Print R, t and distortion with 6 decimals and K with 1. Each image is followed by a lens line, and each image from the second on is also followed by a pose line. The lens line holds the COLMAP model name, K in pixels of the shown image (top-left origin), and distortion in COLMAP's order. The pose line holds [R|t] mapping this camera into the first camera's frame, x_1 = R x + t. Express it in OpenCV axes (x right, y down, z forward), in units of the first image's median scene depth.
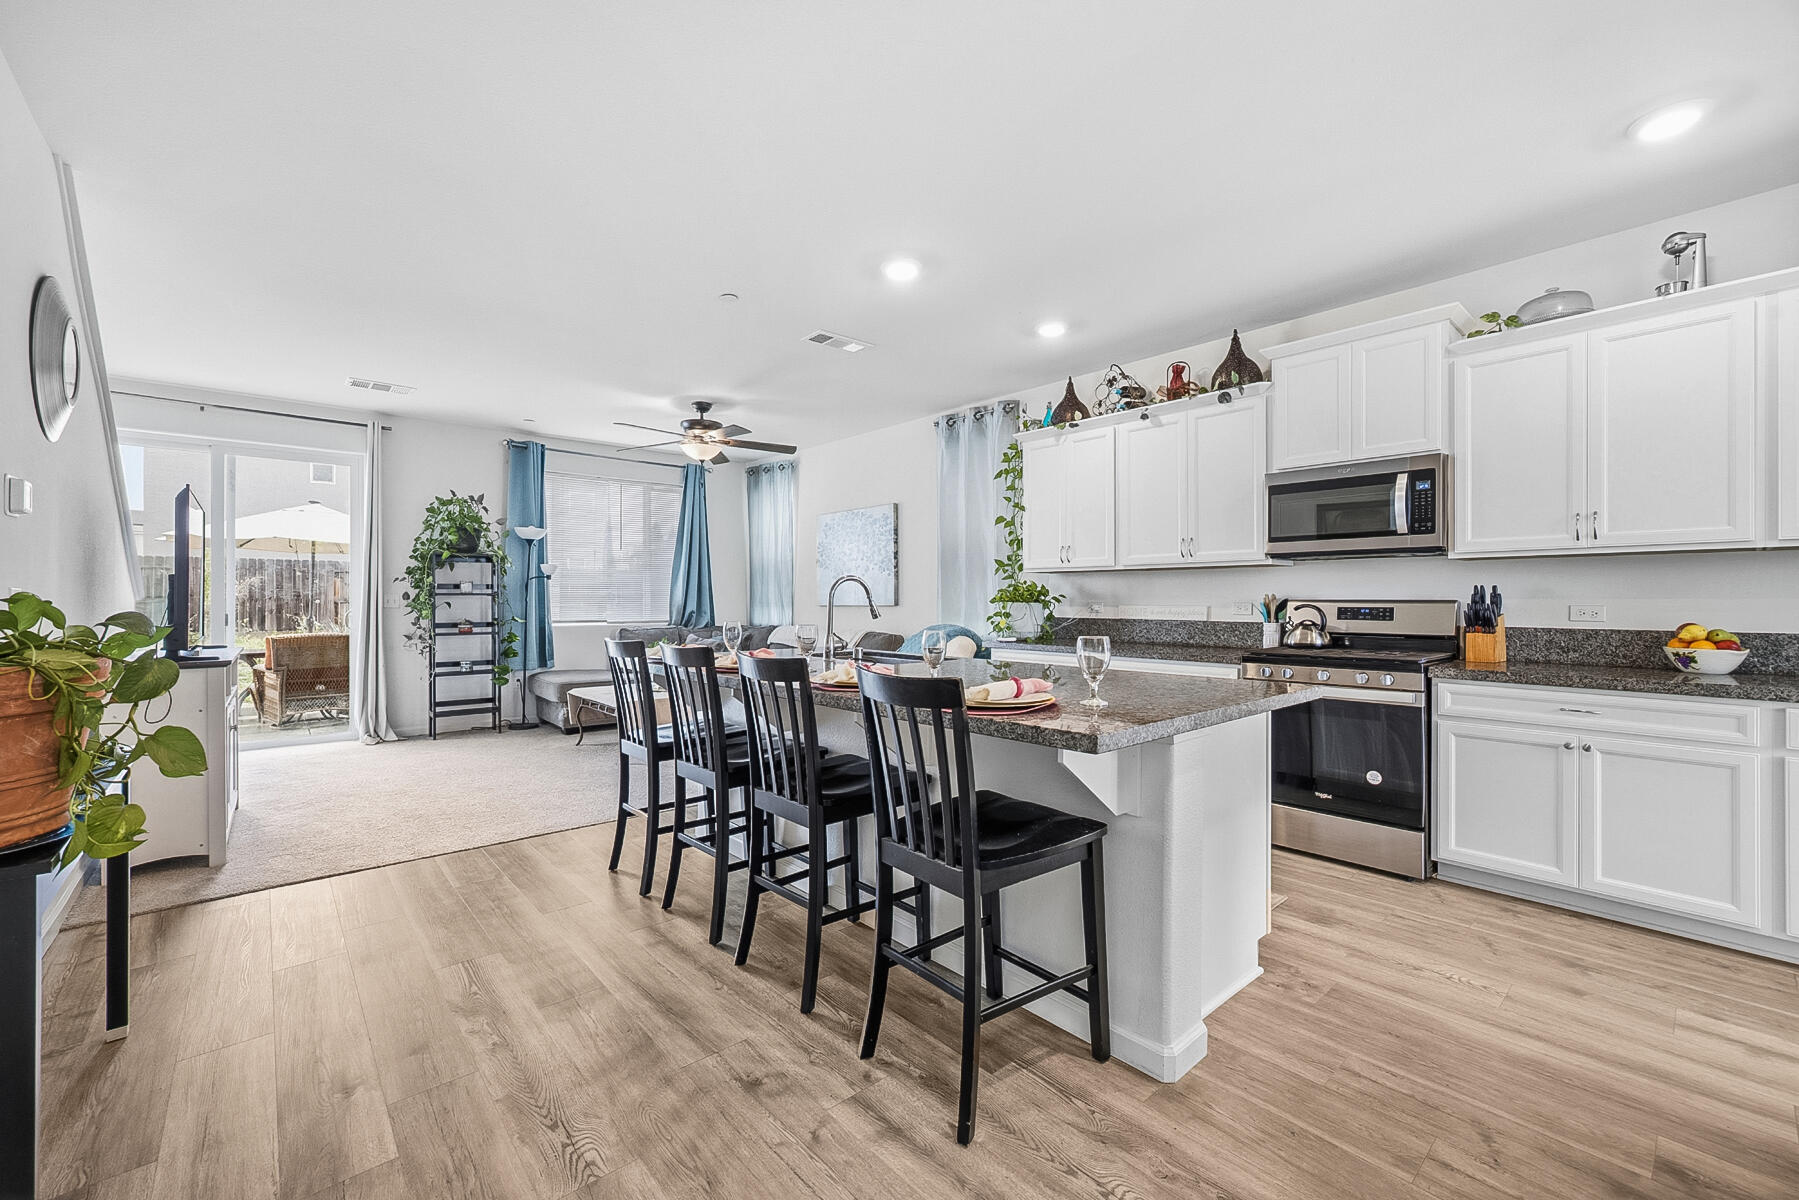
lens RADIAL K [[753.6, 0, 942.5], [0, 753.6, 599.7], [0, 0, 1]] dist [-0.000007, 0.001740]
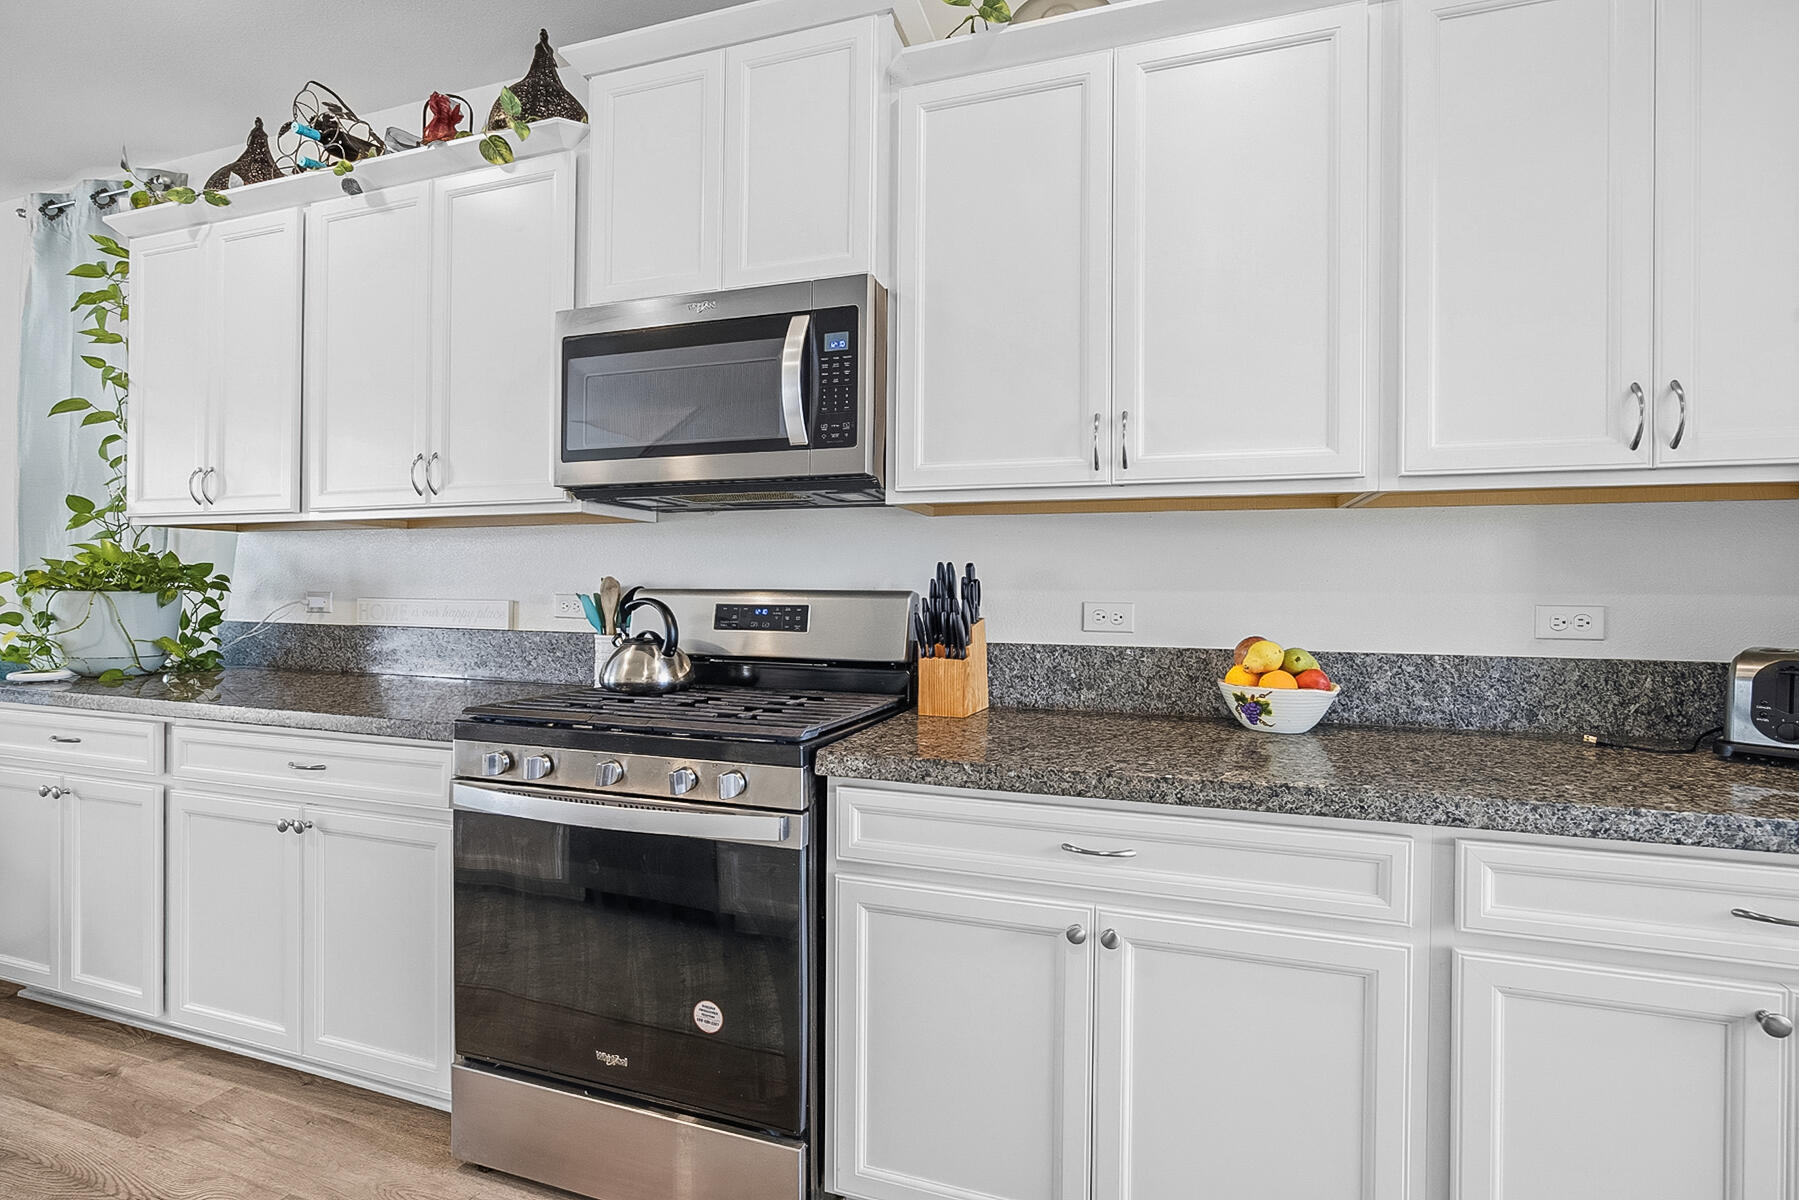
lens RADIAL K [[841.1, 0, 912.2], [0, 841.1, 599.6], [0, 0, 1]] dist [-0.030299, 0.001601]
pose [[0.881773, 0.002603, 0.471666, 0.385314], [-0.007496, 0.999936, 0.008495, 0.001166], [-0.471614, -0.011026, 0.881736, 0.461635]]
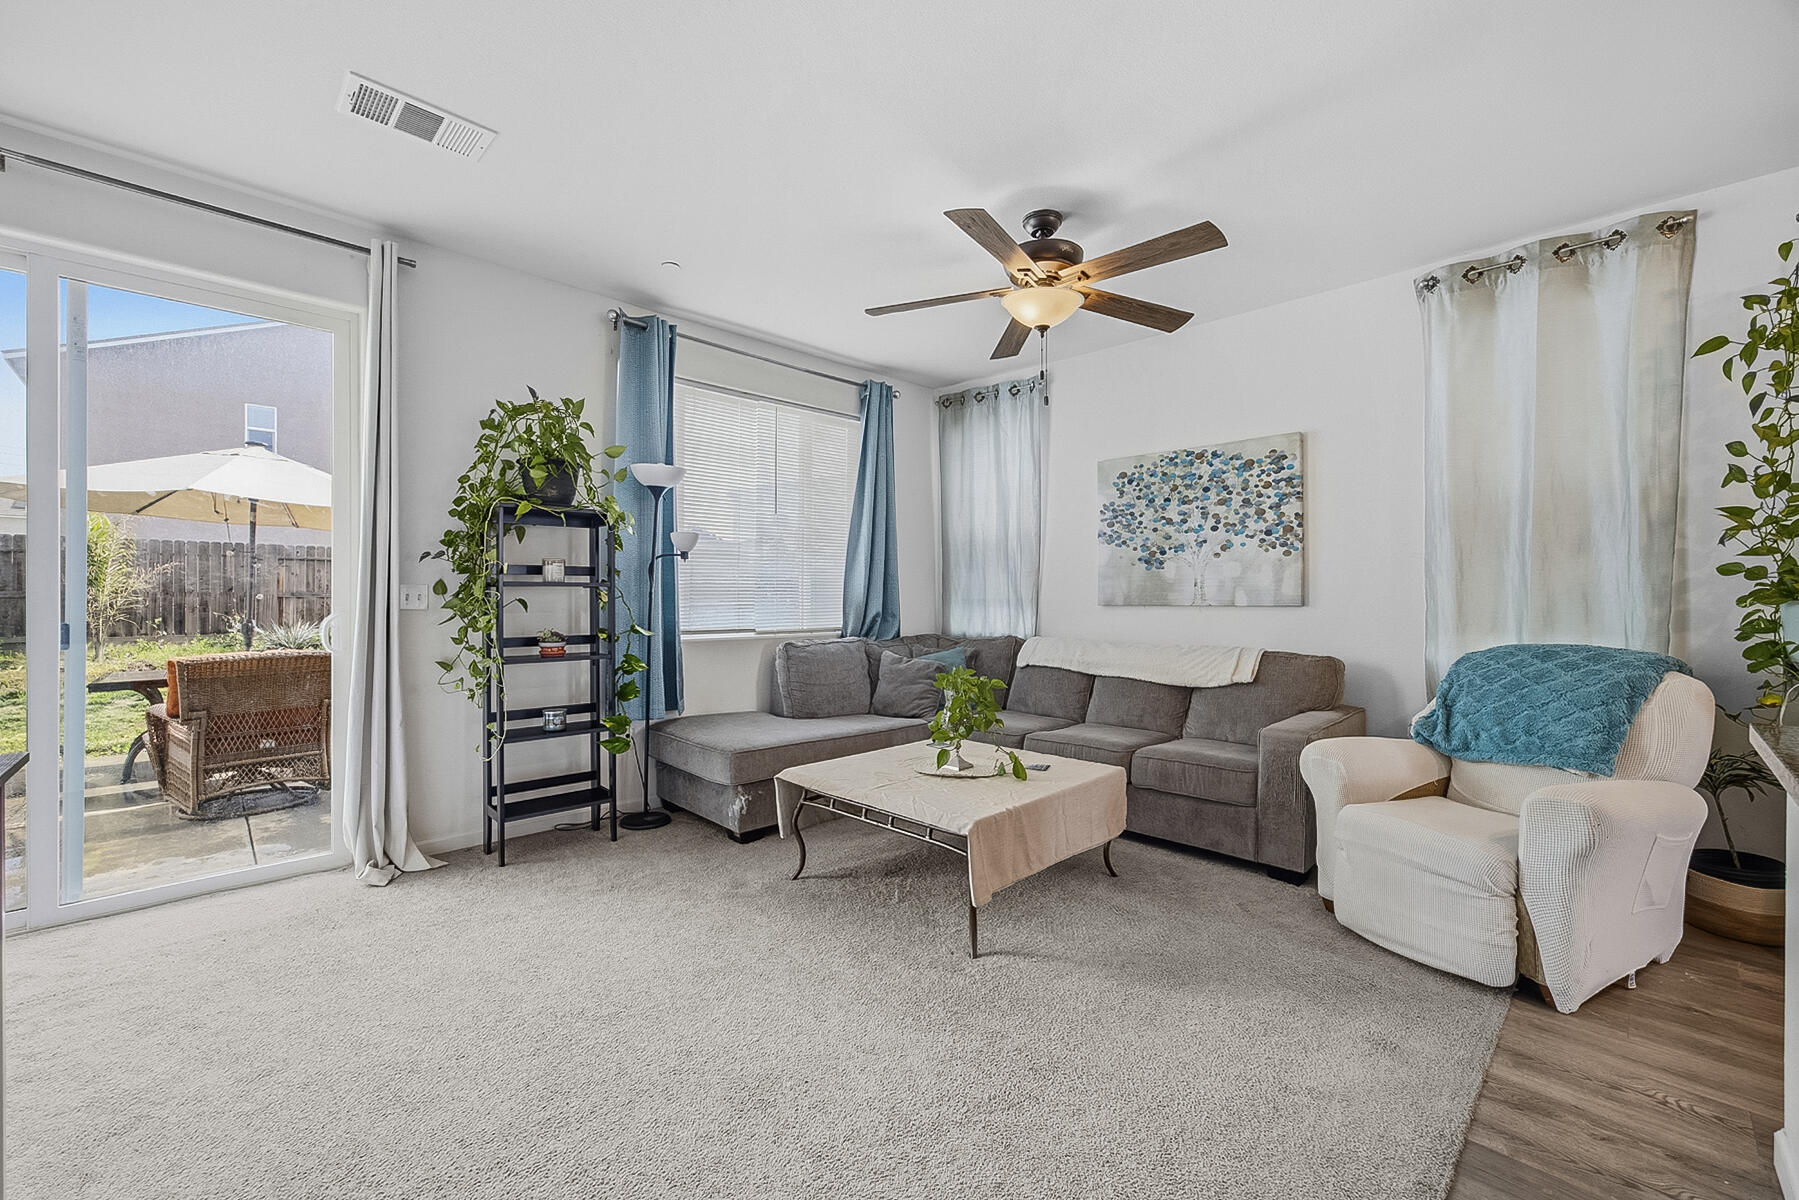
lens RADIAL K [[727.0, 0, 916.5], [0, 727.0, 597.6], [0, 0, 1]] dist [-0.011308, 0.004923]
pose [[0.998603, 0.002320, 0.052784, -0.654015], [-0.002437, 0.999995, 0.002139, 0.000548], [-0.052779, -0.002265, 0.998604, 0.768981]]
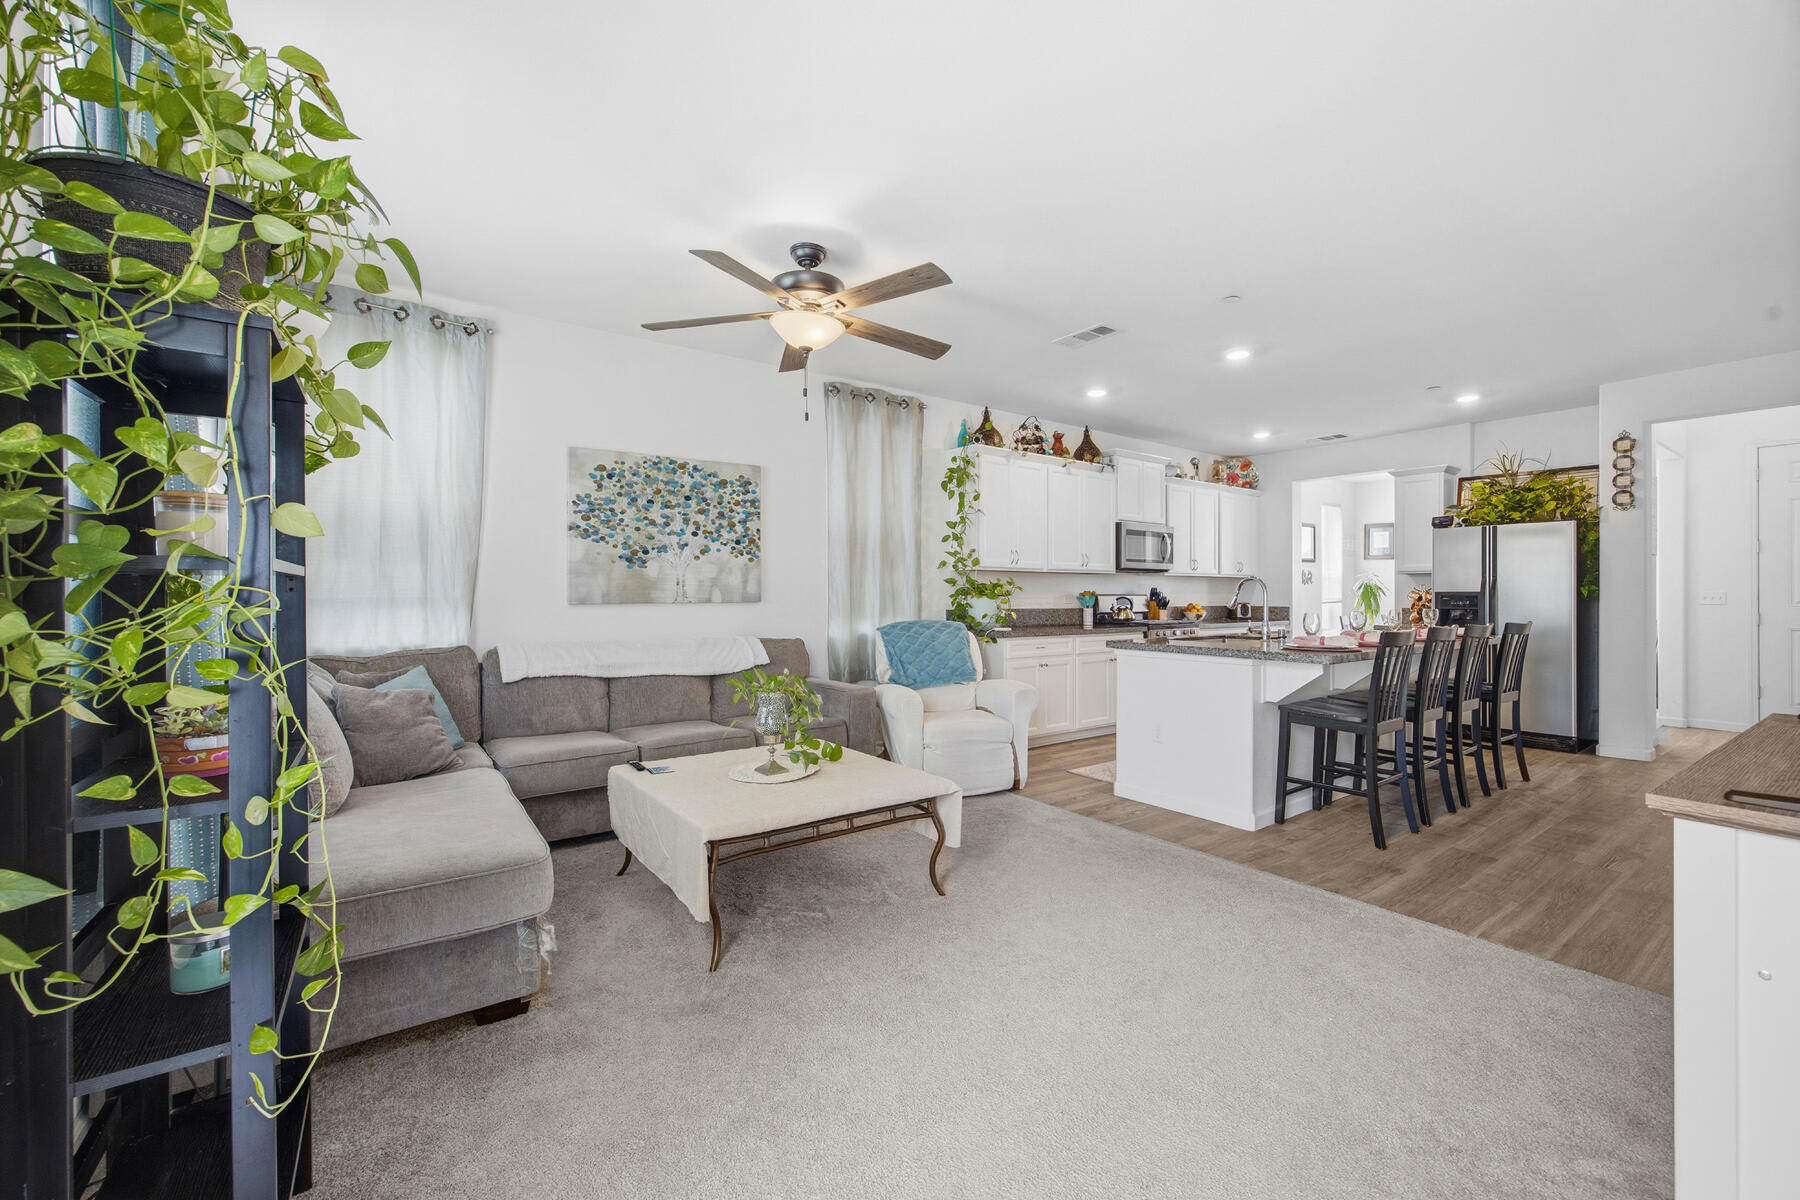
lens RADIAL K [[727.4, 0, 891.6], [0, 727.4, 595.2], [0, 0, 1]] dist [-0.011308, 0.004923]
pose [[0.123502, -0.002067, 0.992342, -1.321842], [0.000576, 0.999998, 0.002011, -0.000752], [-0.992344, 0.000324, 0.123503, 1.345923]]
